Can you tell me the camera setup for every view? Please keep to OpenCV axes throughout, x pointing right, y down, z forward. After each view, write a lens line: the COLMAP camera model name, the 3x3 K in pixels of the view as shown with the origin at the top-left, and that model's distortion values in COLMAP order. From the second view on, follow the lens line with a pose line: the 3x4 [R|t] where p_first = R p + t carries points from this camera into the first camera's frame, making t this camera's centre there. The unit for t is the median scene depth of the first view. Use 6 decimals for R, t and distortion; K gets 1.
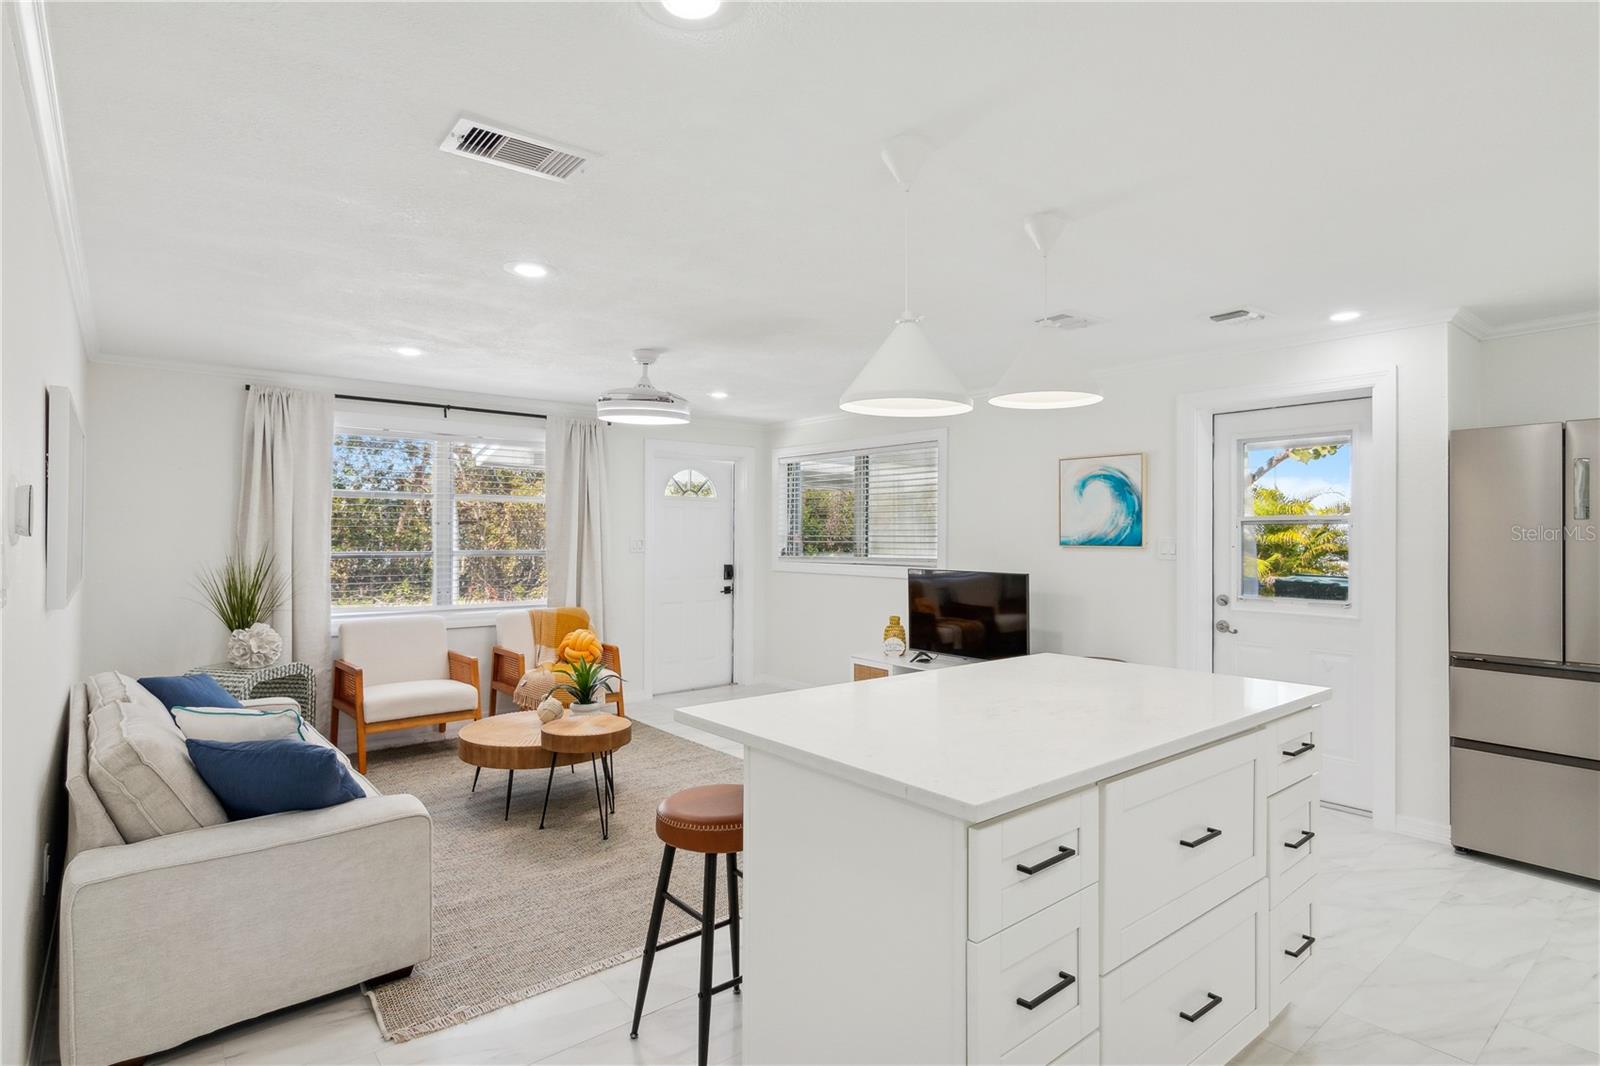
lens RADIAL K [[824.0, 0, 796.1], [0, 824.0, 531.2], [0, 0, 1]] dist [0.017866, -0.001277]
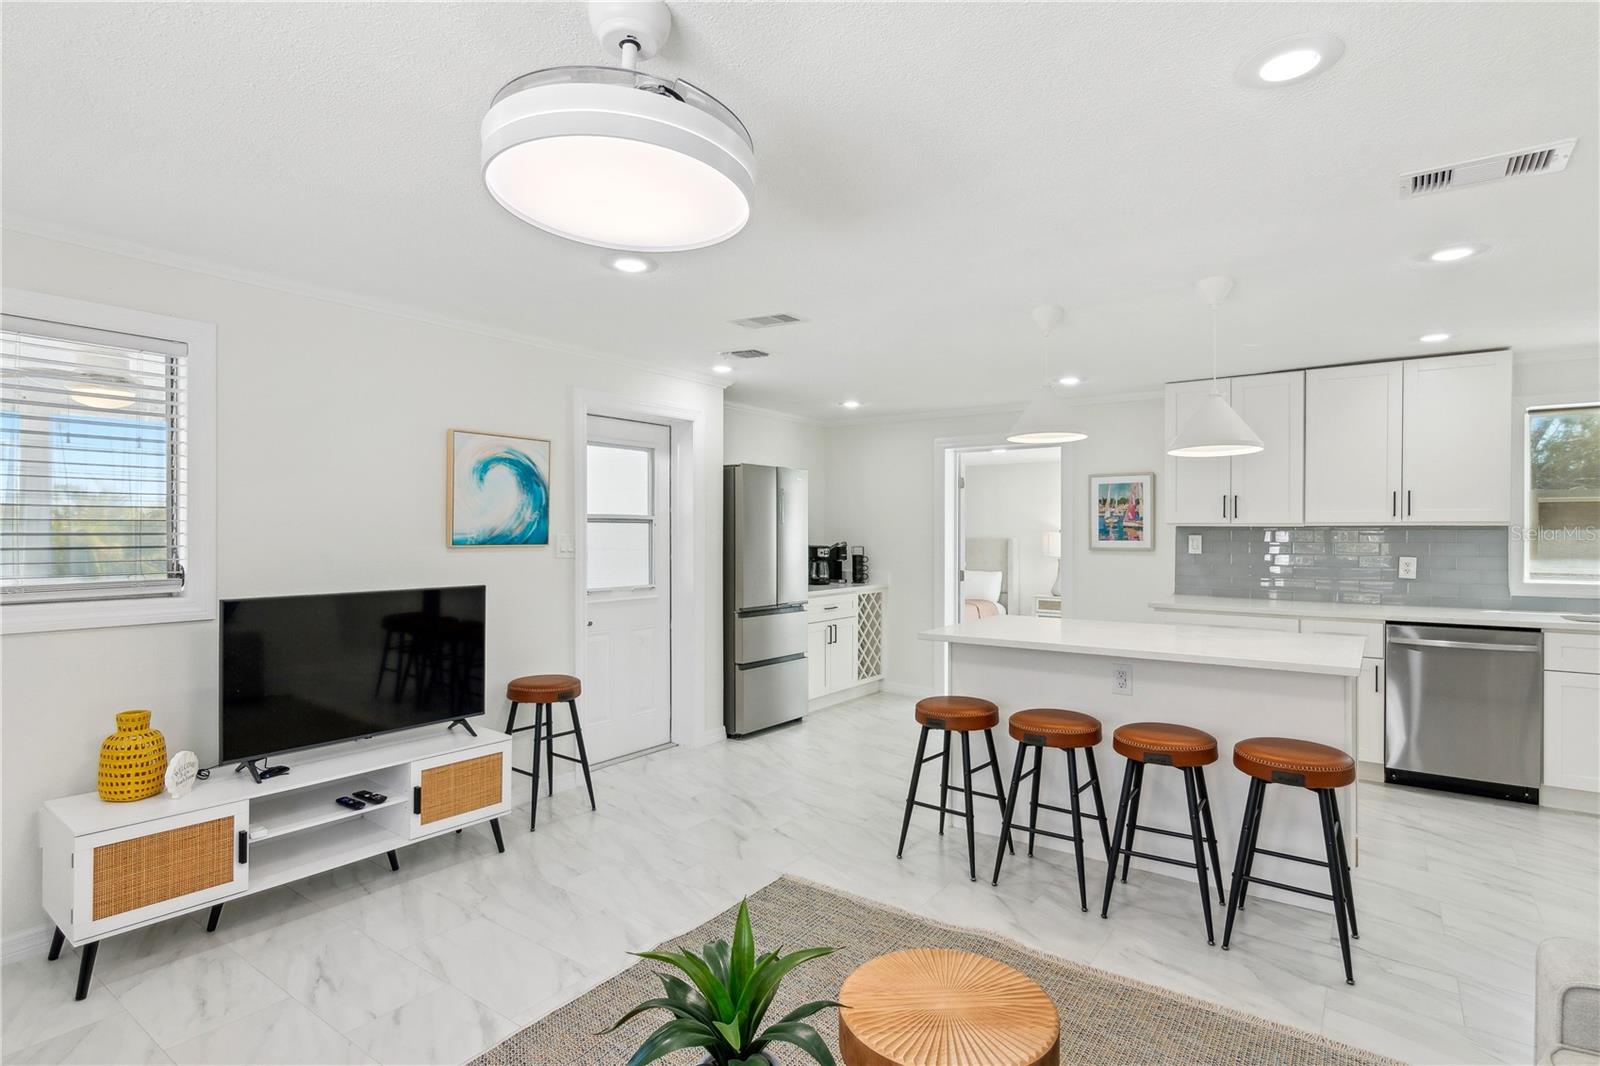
lens RADIAL K [[824.0, 0, 796.1], [0, 824.0, 531.2], [0, 0, 1]] dist [0.017866, -0.001277]
pose [[-0.262799, -0.002070, 0.964848, -0.503882], [-0.007343, 0.999973, 0.000145, 0.001940], [-0.964823, -0.007047, -0.262807, 0.941979]]
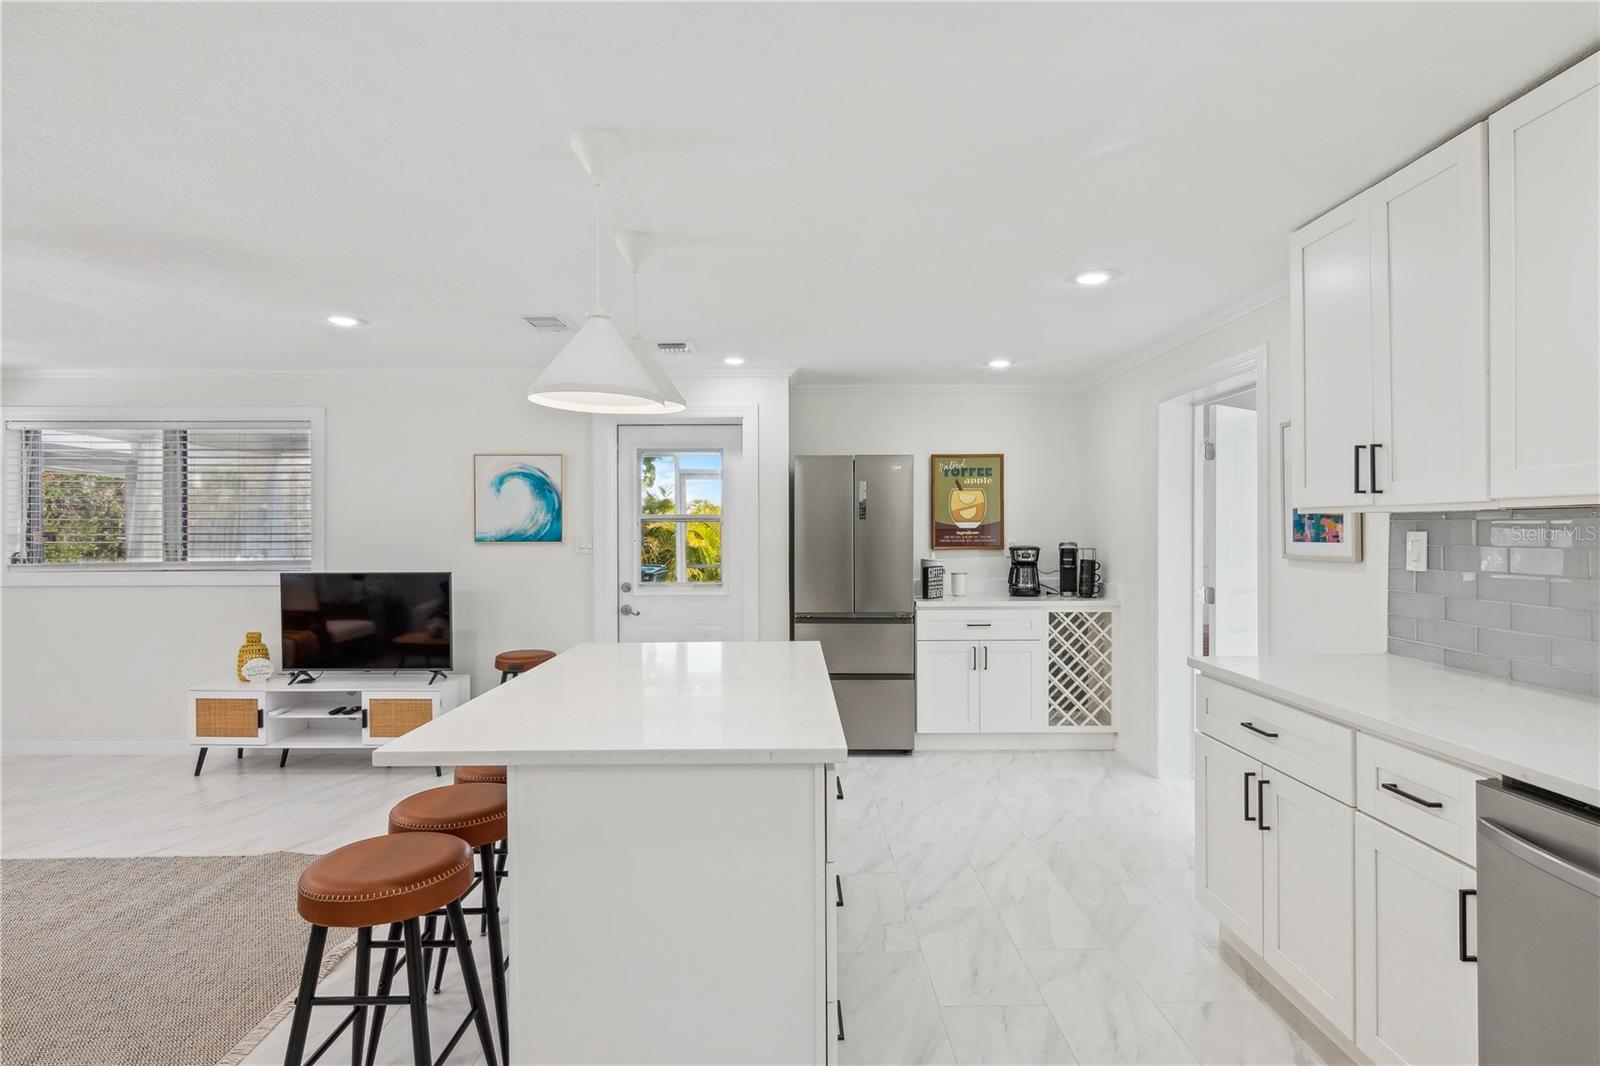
lens RADIAL K [[835.8, 0, 802.5], [0, 835.8, 534.0], [0, 0, 1]] dist [0.000879, -0.001545]
pose [[0.630307, -0.006176, 0.776322, -0.216998], [0.001018, 0.999974, 0.007129, 0.001060], [-0.776345, -0.003703, 0.630297, 0.073841]]
